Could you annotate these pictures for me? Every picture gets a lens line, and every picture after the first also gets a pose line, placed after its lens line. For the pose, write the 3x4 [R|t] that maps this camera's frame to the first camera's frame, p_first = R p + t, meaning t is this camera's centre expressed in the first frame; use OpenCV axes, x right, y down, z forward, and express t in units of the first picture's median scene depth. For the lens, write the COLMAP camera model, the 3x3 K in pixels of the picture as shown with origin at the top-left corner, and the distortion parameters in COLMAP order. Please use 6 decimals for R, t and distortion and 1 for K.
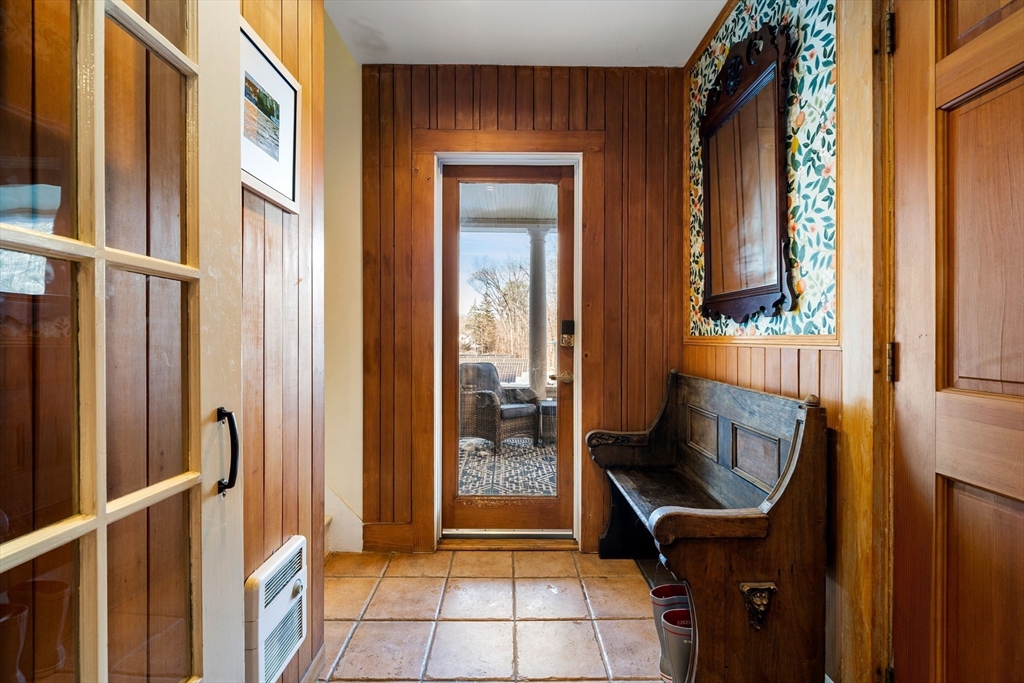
lens RADIAL K [[435.2, 0, 509.3], [0, 435.2, 337.1], [0, 0, 1]] dist [-0.003042, -0.000110]
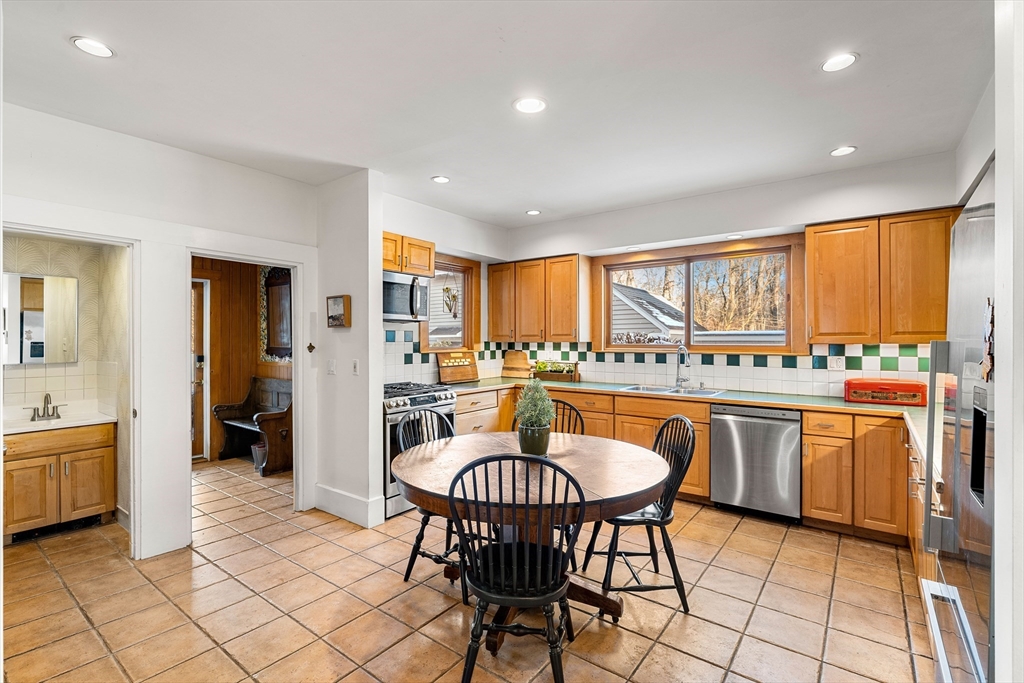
lens RADIAL K [[466.3, 0, 509.2], [0, 466.3, 342.2], [0, 0, 1]] dist [0.001672, 0.000697]
pose [[0.604940, -0.003053, 0.796265, -0.843100], [0.002649, 0.999995, 0.001821, -0.113607], [-0.796267, 0.001008, 0.604945, -1.730383]]
